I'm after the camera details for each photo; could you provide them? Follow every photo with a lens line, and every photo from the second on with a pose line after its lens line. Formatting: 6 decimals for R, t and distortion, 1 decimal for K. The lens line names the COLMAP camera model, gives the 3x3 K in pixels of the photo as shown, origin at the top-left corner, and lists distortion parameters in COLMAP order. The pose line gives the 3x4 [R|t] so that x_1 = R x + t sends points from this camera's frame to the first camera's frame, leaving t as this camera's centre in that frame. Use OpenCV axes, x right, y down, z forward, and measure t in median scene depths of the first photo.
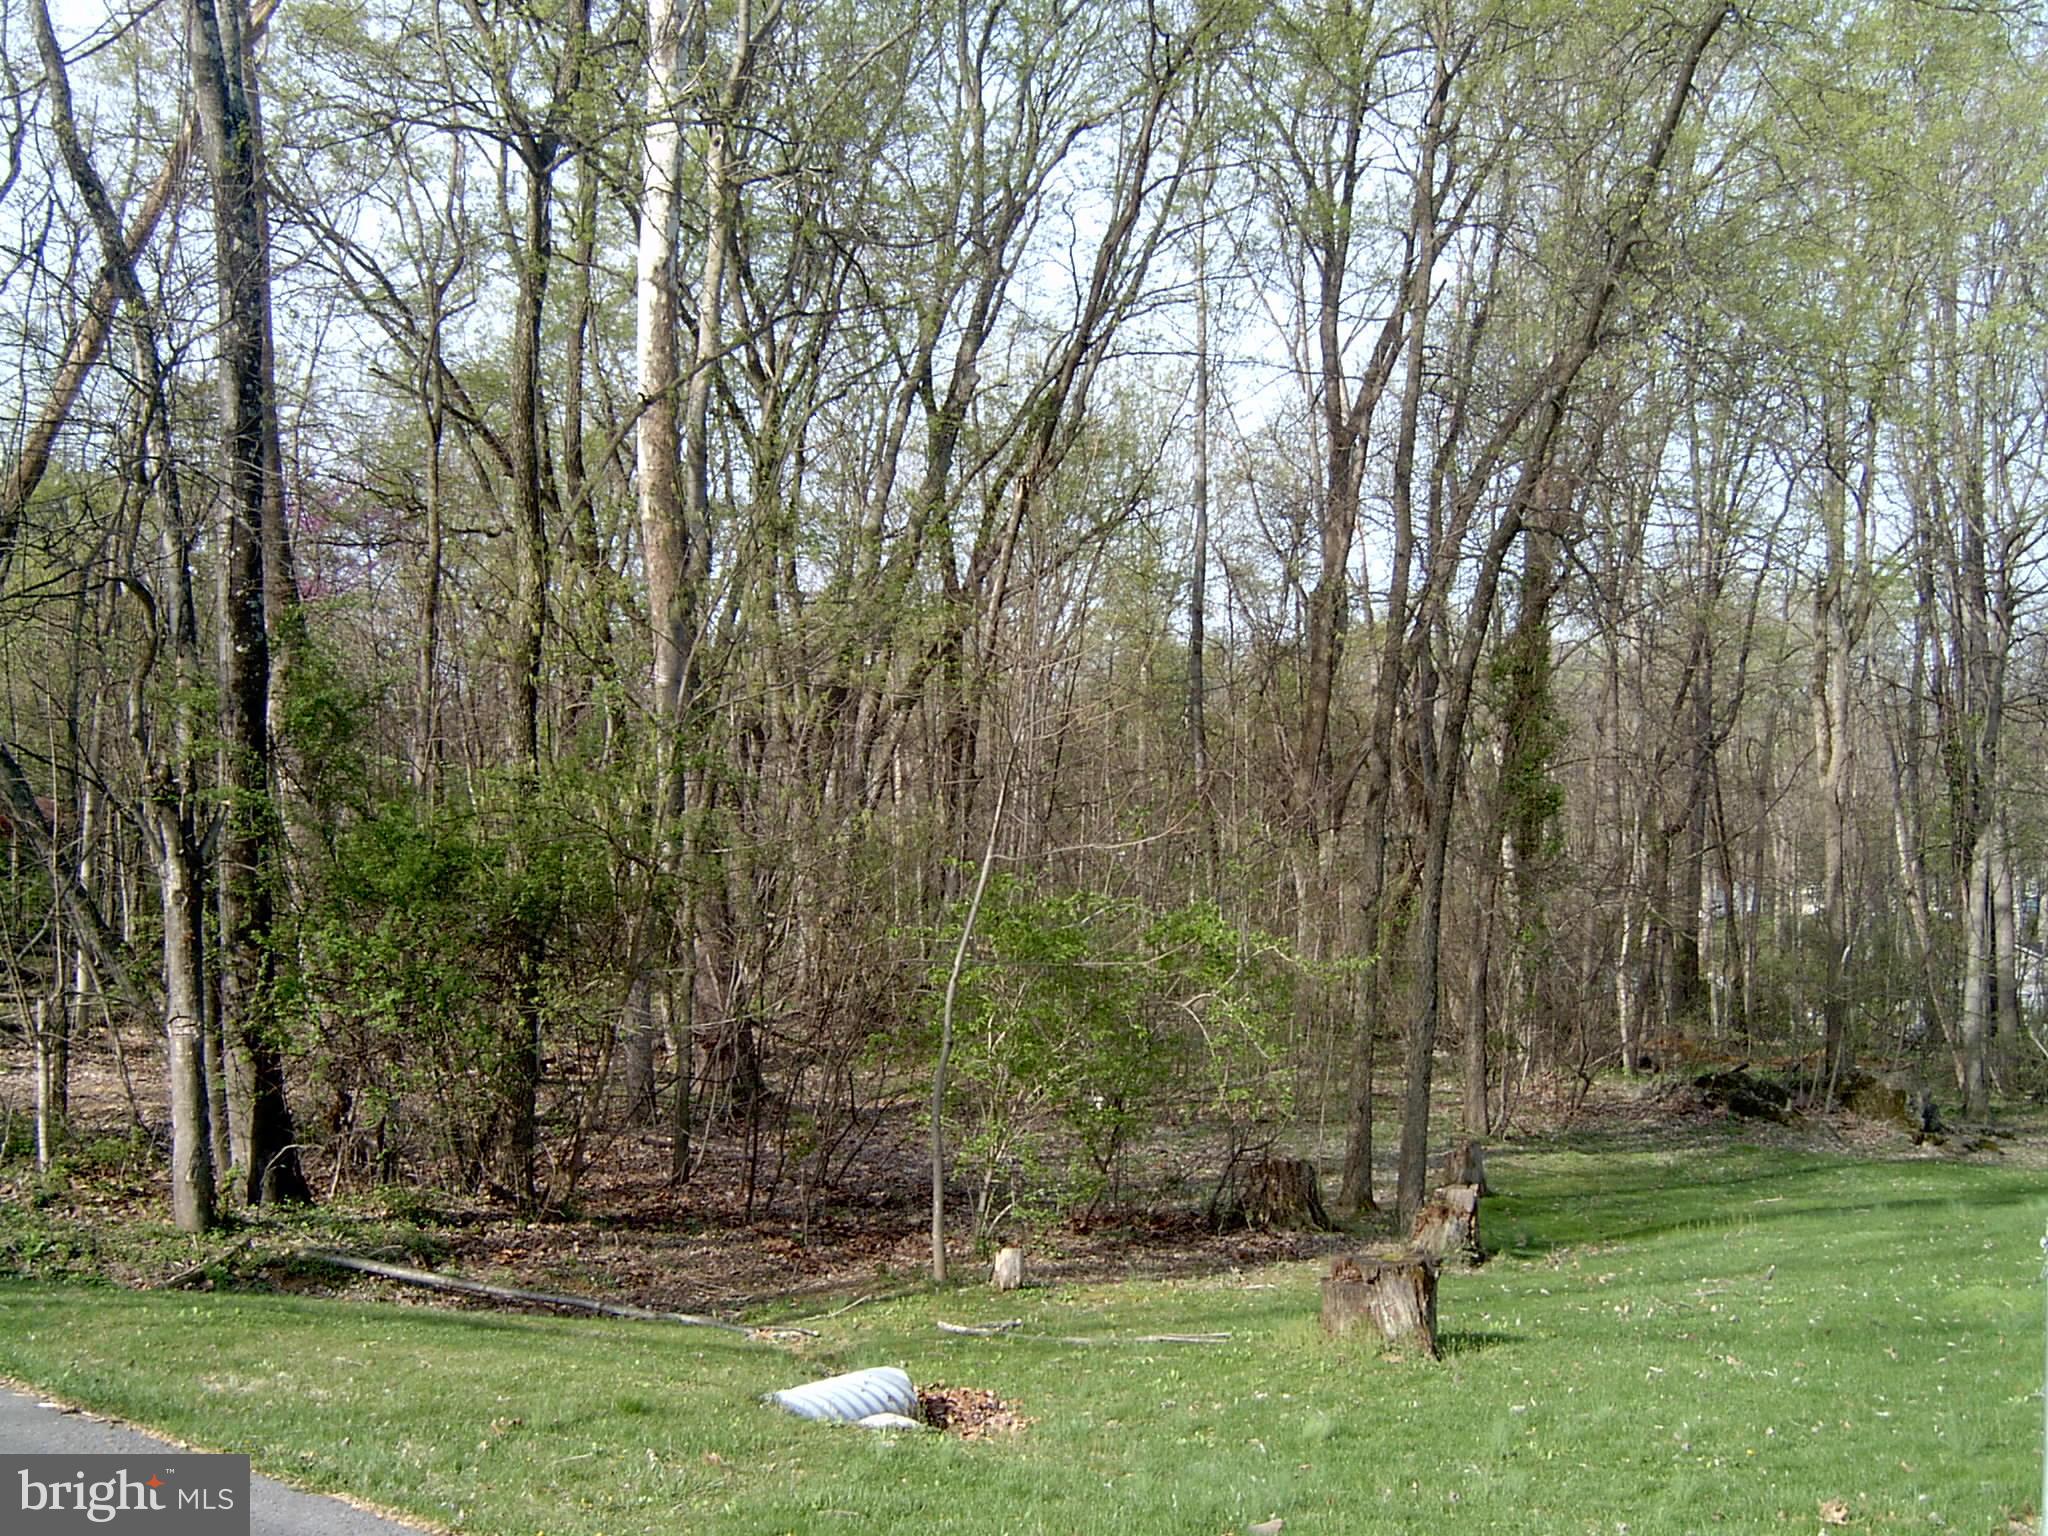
lens RADIAL K [[2175.1, 0, 1012.2], [0, 2175.1, 807.2], [0, 0, 1]] dist [-0.106116, 0.046814]
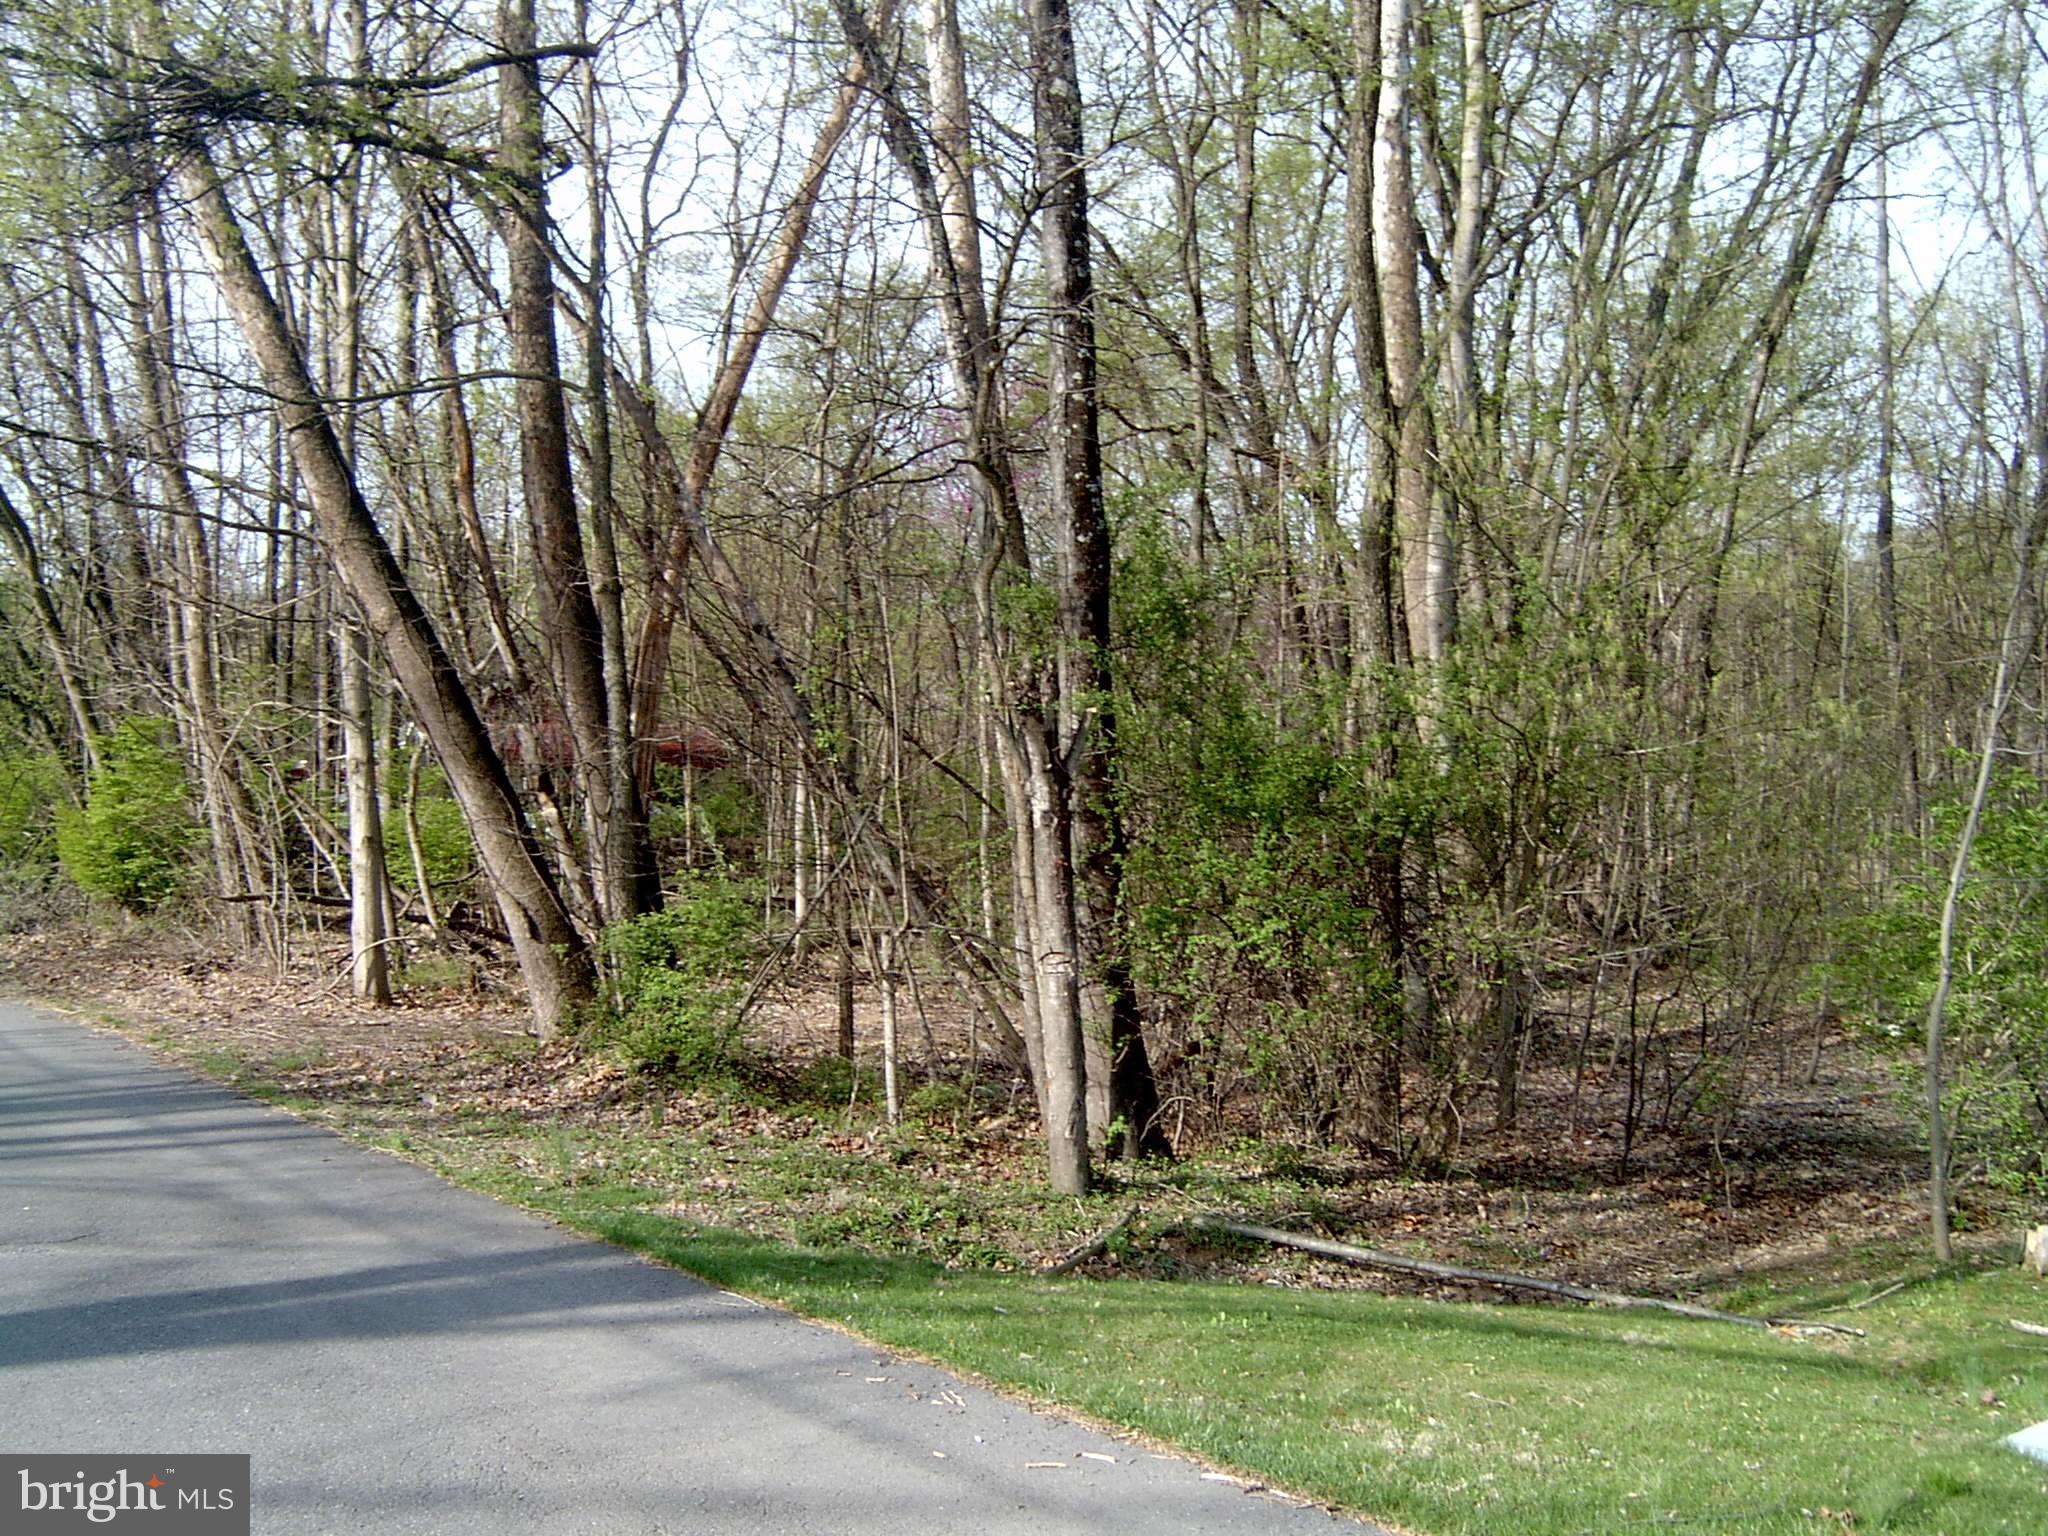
lens RADIAL K [[2175.1, 0, 1012.2], [0, 2175.1, 807.2], [0, 0, 1]] dist [-0.106116, 0.046814]
pose [[0.967487, -0.017443, -0.252320, -0.167374], [0.027503, 0.998959, 0.036396, 0.004107], [0.251423, -0.042152, 0.966959, 0.120971]]
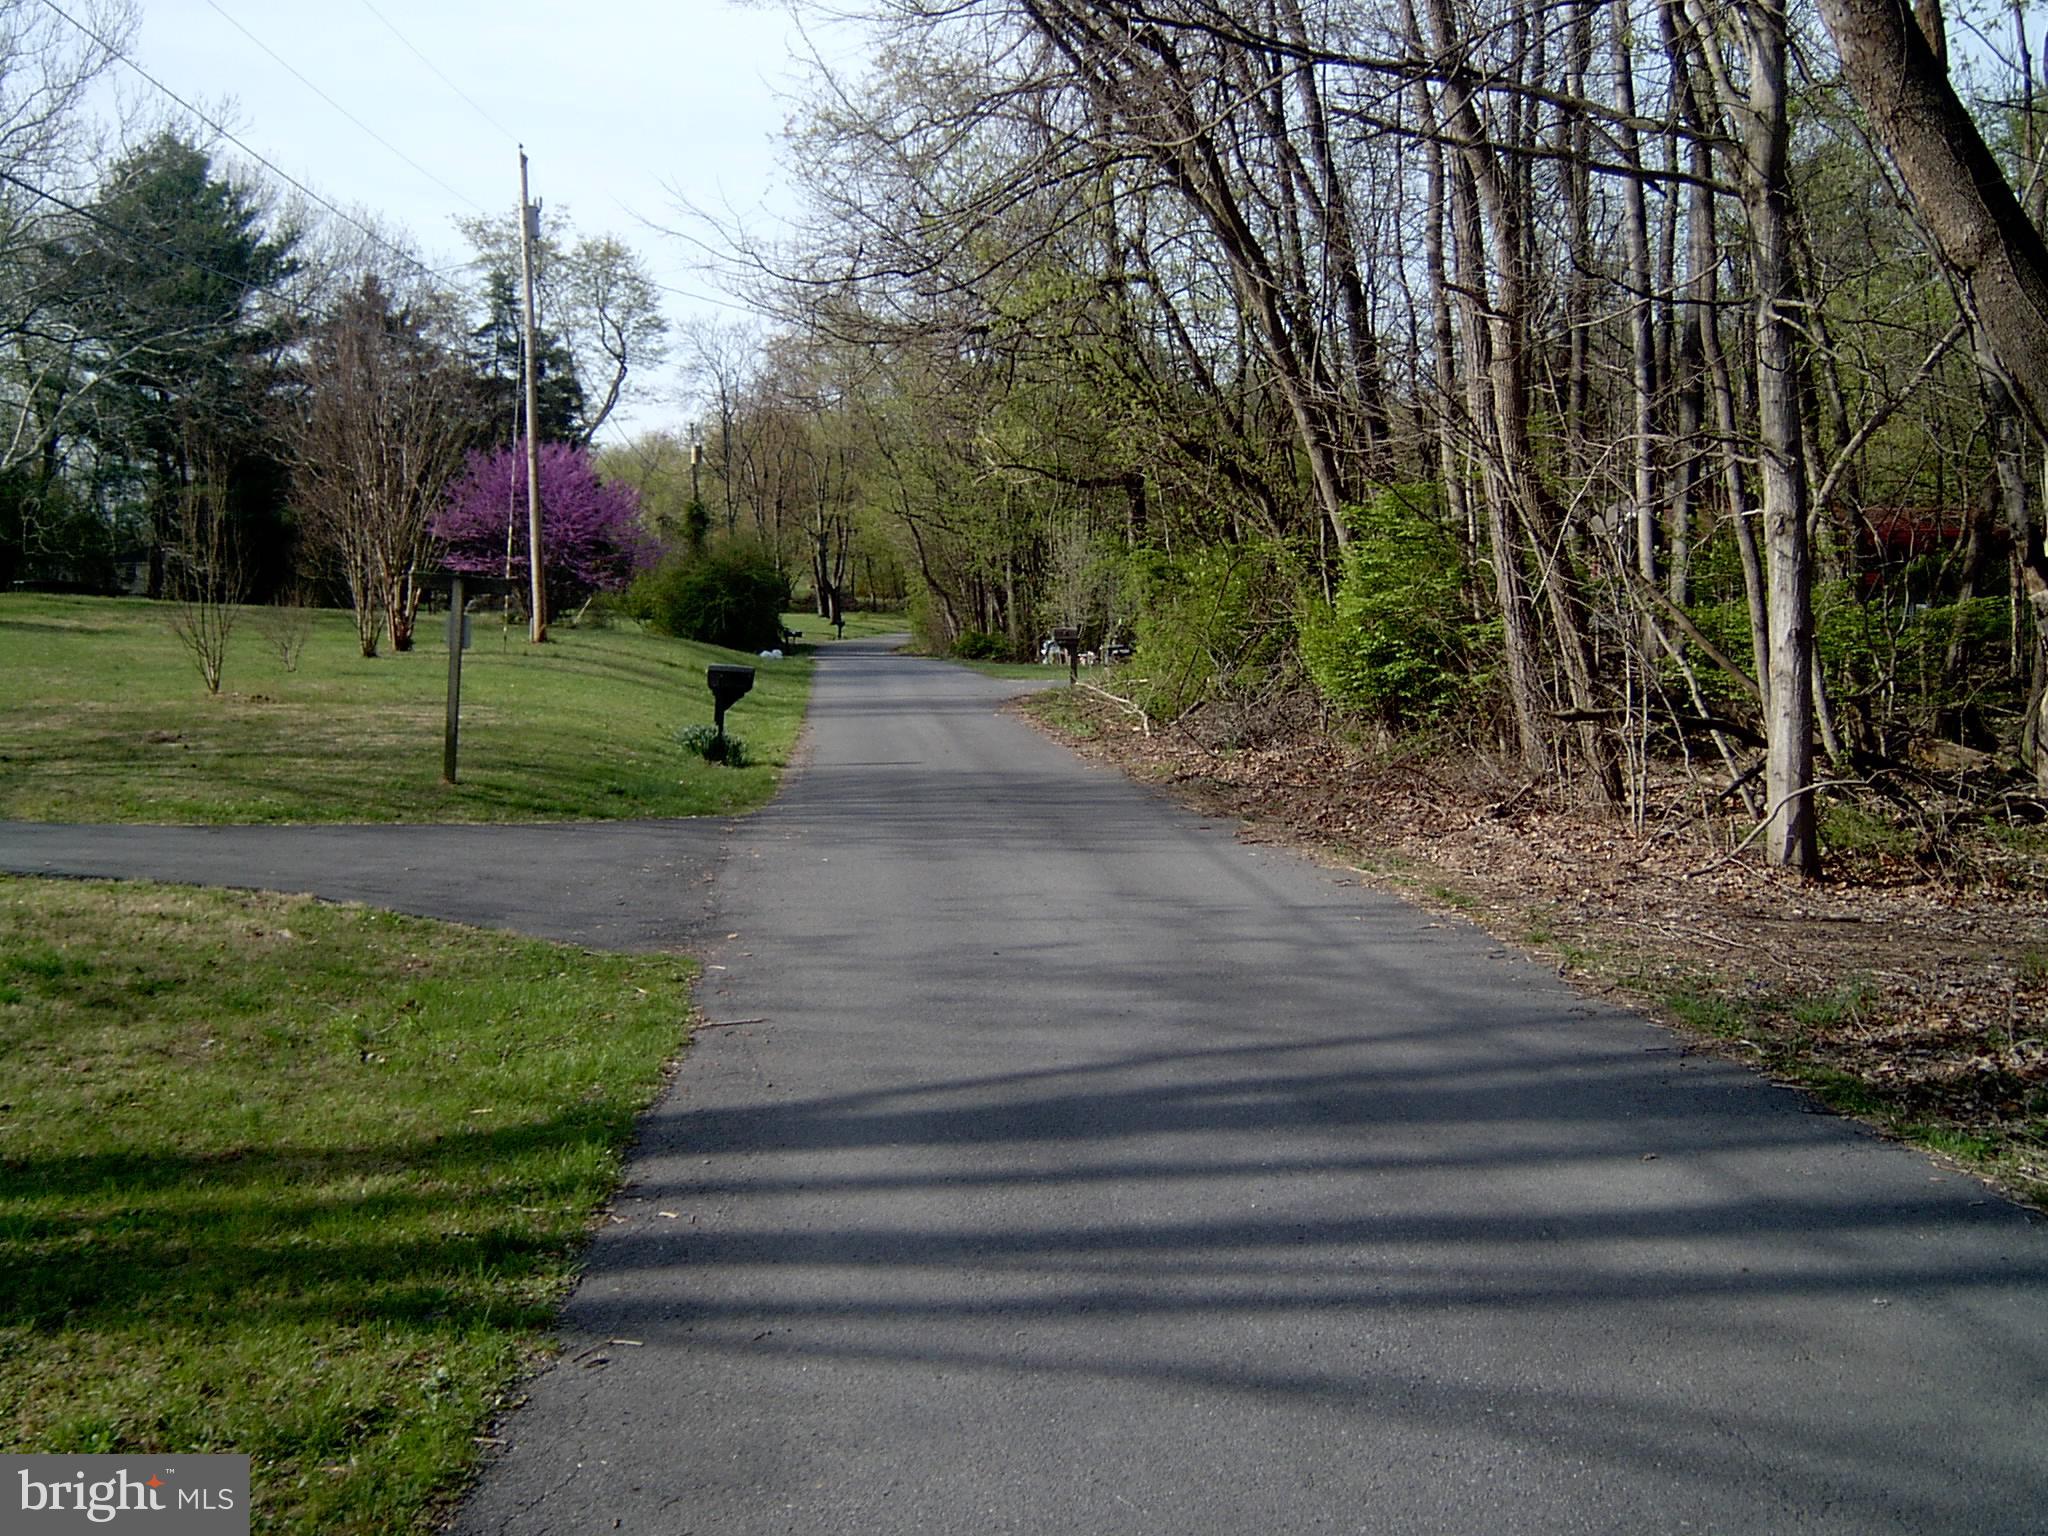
lens RADIAL K [[2175.1, 0, 1012.2], [0, 2175.1, 807.2], [0, 0, 1]] dist [-0.106116, 0.046814]
pose [[0.720025, 0.042120, -0.692669, -0.791934], [0.044940, 0.993231, 0.107112, 0.039430], [0.692491, -0.108252, 0.713258, 0.713964]]
